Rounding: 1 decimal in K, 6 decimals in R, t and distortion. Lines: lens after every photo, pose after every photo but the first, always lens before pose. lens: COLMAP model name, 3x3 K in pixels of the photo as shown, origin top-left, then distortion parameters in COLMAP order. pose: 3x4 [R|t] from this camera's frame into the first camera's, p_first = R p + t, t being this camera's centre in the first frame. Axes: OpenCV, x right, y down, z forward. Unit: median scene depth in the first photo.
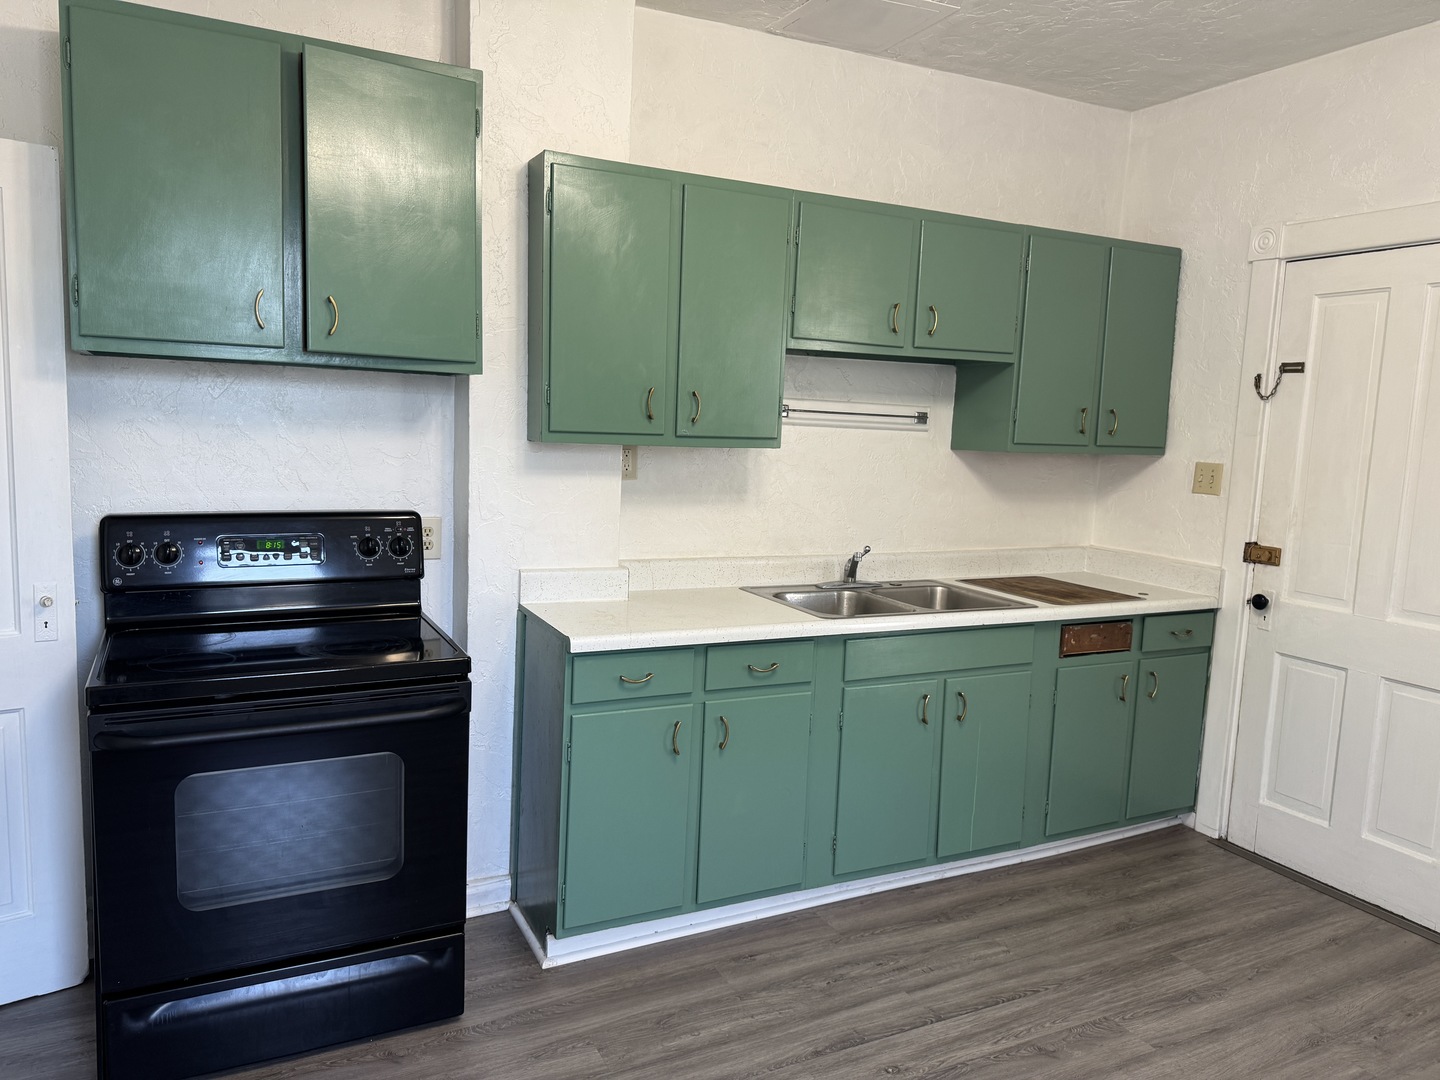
lens RADIAL K [[1021.9, 0, 720.0], [0, 1021.9, 540.0], [0, 0, 1]] dist [0.055806, -0.063262]
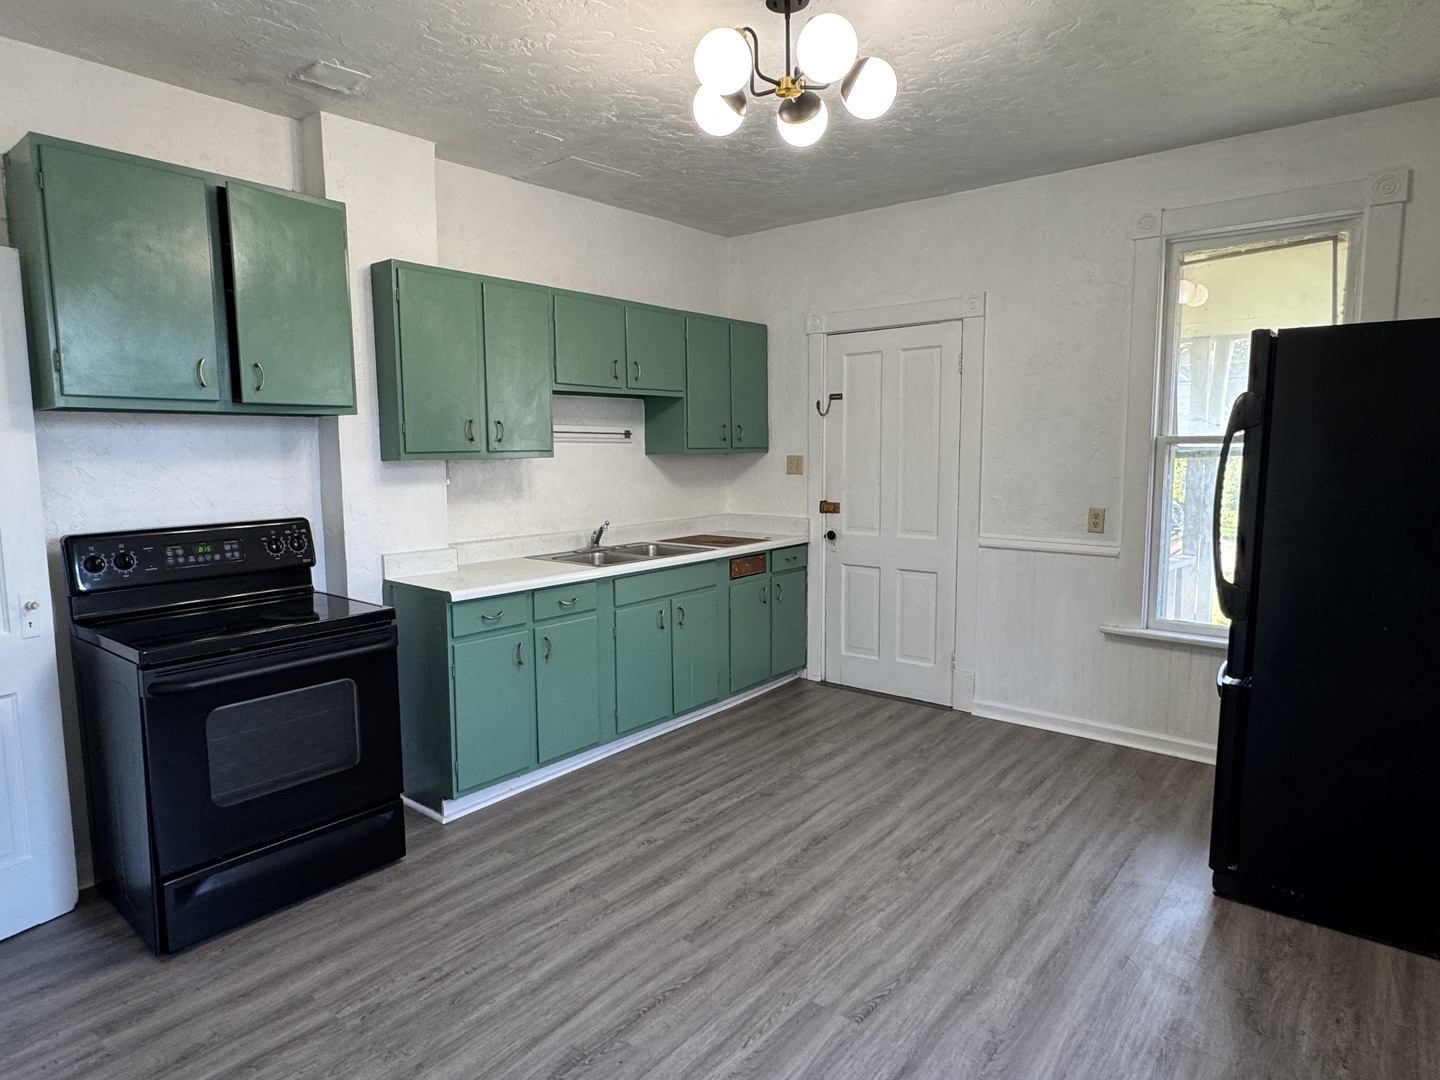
lens RADIAL K [[845.0, 0, 715.9], [0, 845.0, 534.4], [0, 0, 1]] dist [-0.003739, -0.000993]
pose [[0.913351, -0.088688, 0.397397, -0.217659], [0.092254, 0.995684, 0.010179, 0.029603], [-0.396585, 0.027365, 0.917590, -0.211063]]
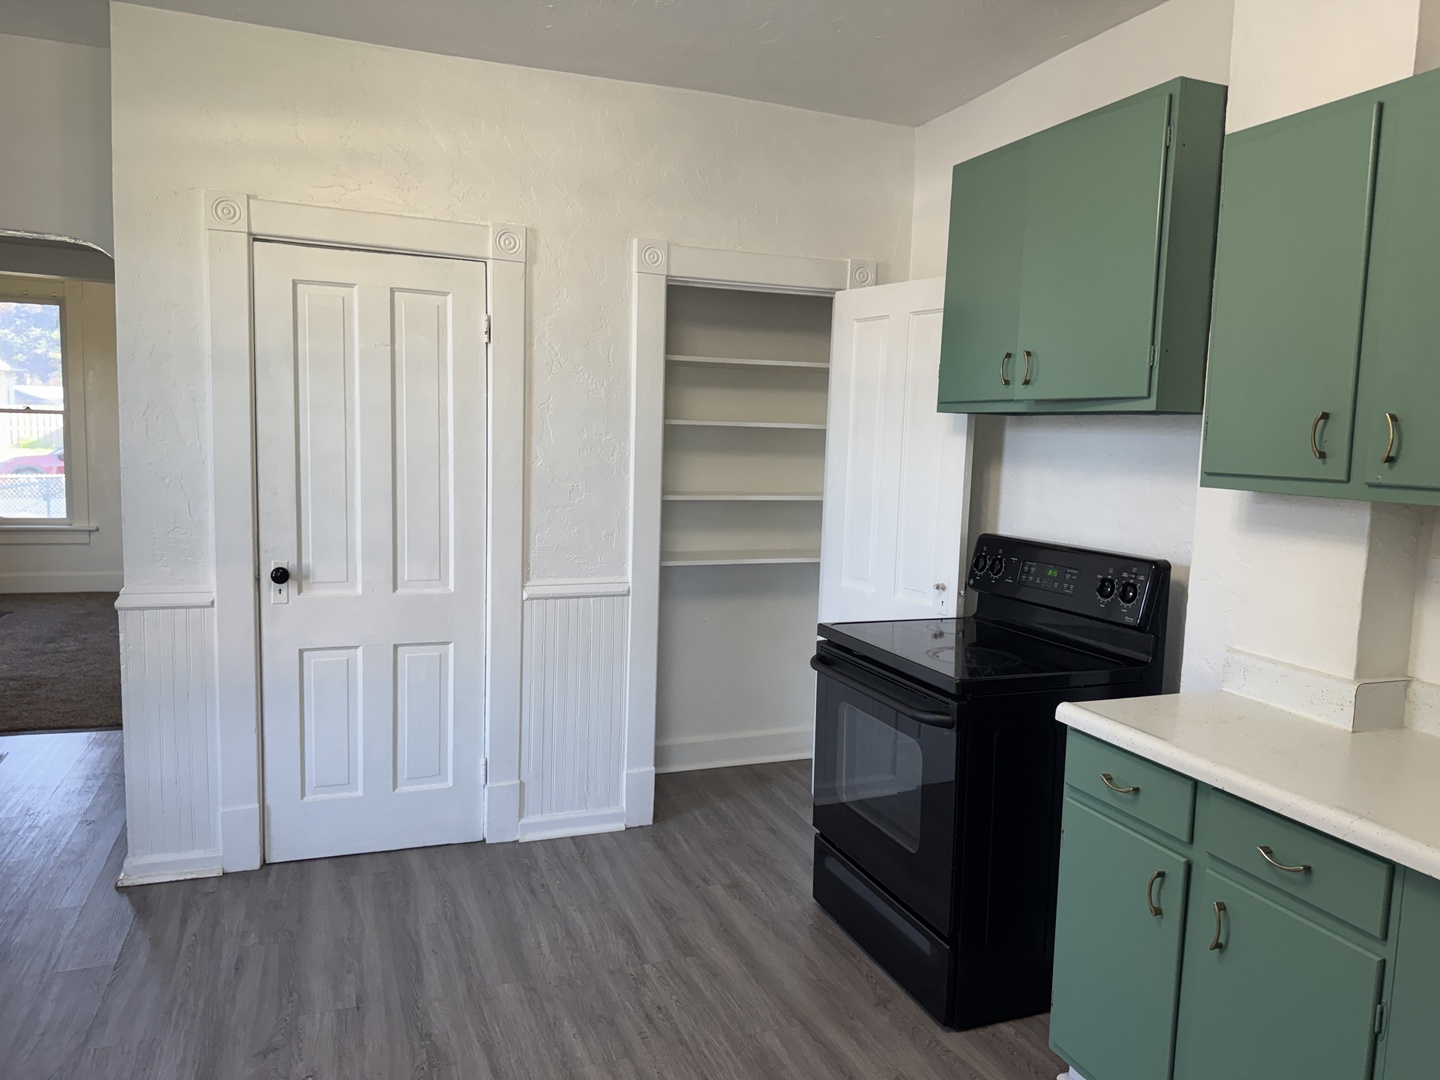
lens RADIAL K [[1021.9, 0, 720.0], [0, 1021.9, 540.0], [0, 0, 1]] dist [0.055806, -0.063262]
pose [[-0.100455, 0.064627, -0.992841, 0.593628], [-0.154381, 0.984790, 0.079723, -0.053010], [0.982891, 0.161284, -0.088949, 0.612018]]
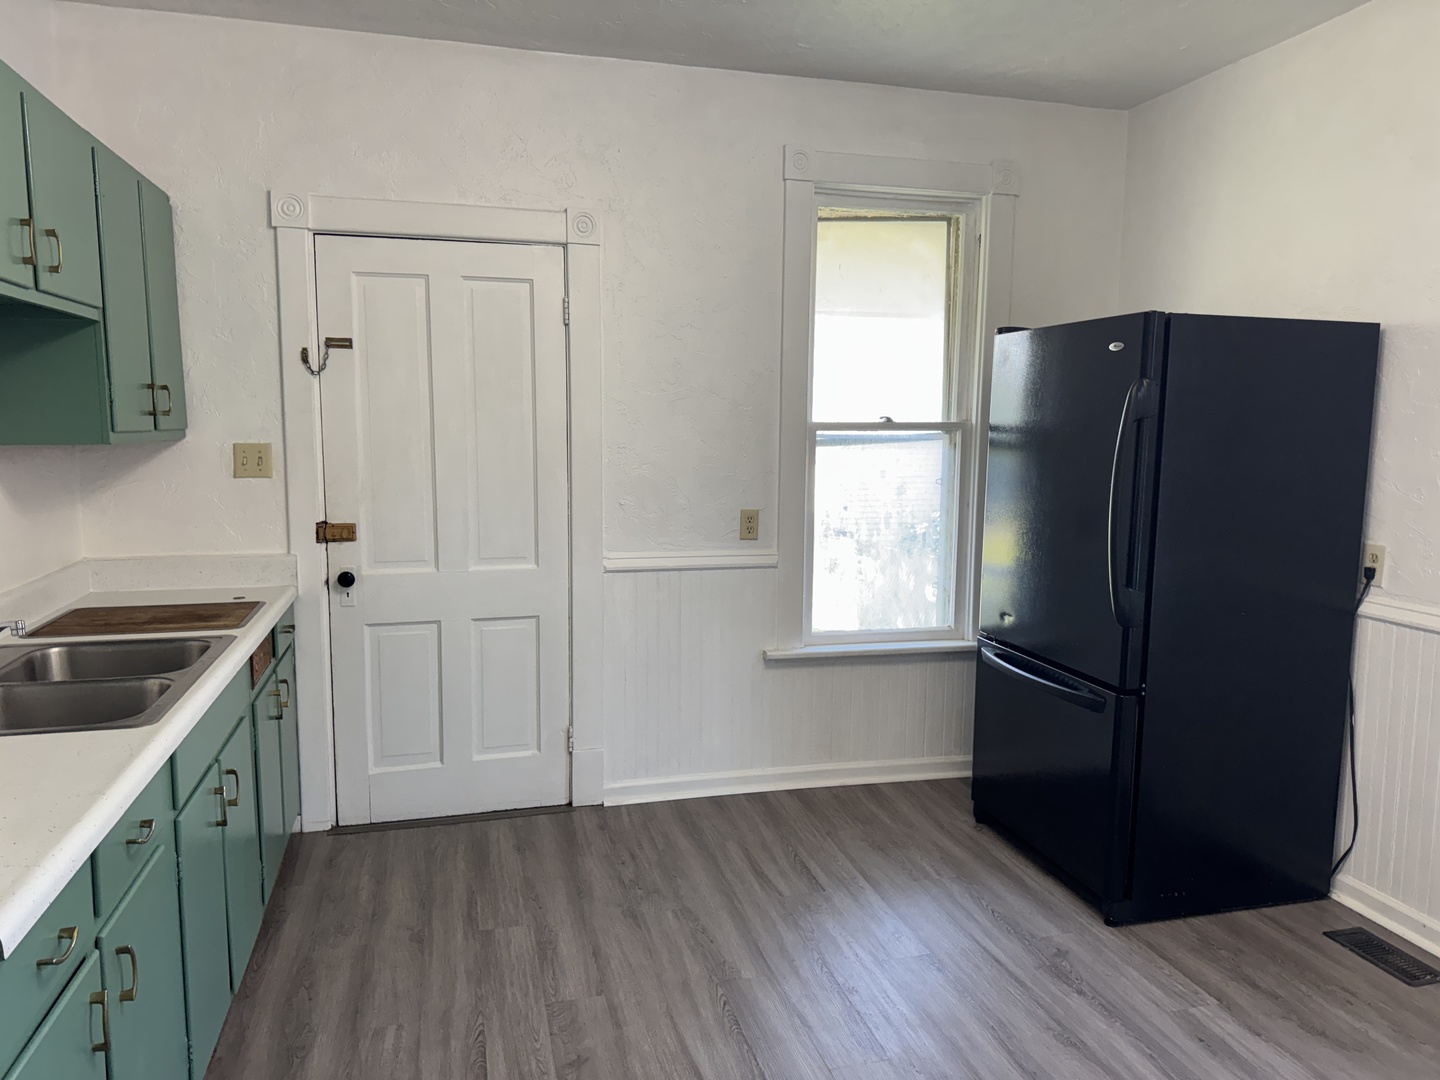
lens RADIAL K [[1010.2, 0, 724.8], [0, 1010.2, 541.6], [0, 0, 1]] dist [0.096344, -0.175671]
pose [[0.203412, -0.156437, 0.966515, -0.381958], [0.119131, 0.983773, 0.134158, -0.070671], [-0.971818, 0.087853, 0.218748, 0.468894]]
